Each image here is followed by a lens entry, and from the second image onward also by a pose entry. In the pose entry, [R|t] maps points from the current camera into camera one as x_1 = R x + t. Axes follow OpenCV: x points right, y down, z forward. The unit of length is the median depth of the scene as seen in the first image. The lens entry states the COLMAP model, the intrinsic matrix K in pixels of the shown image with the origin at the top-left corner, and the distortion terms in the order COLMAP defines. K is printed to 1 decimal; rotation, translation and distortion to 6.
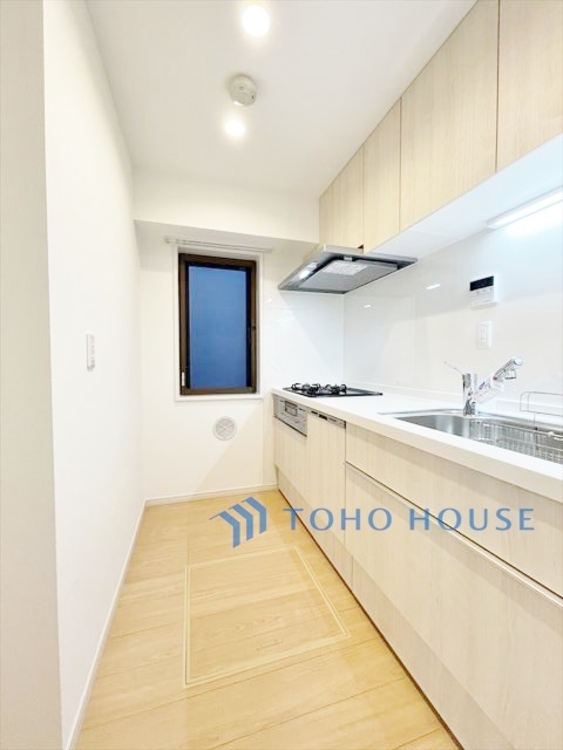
lens RADIAL K [[303.5, 0, 283.3], [0, 303.5, 375.1], [0, 0, 1]] dist [0.005436, 0.001775]
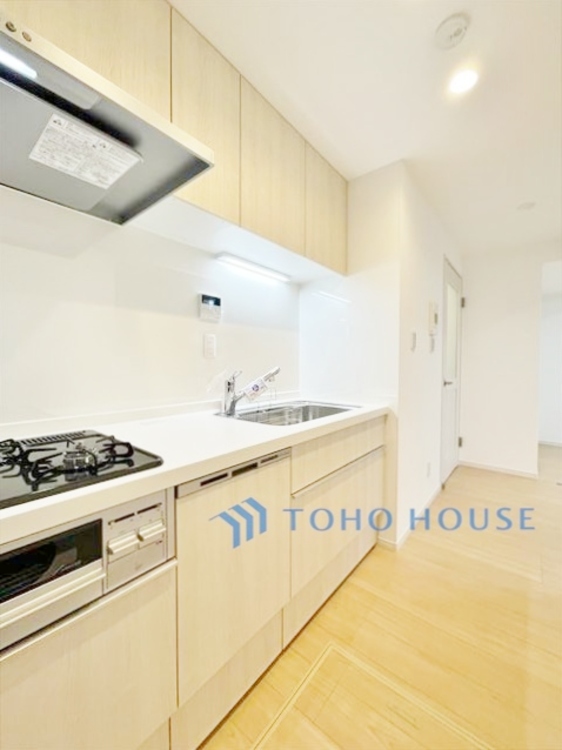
lens RADIAL K [[305.5, 0, 282.9], [0, 305.5, 371.6], [0, 0, 1]] dist [0.001006, 0.000269]
pose [[-0.551260, -0.027479, 0.833881, -0.484030], [0.025305, 0.998447, 0.049630, -0.091574], [-0.833949, 0.048460, -0.549709, 1.538246]]
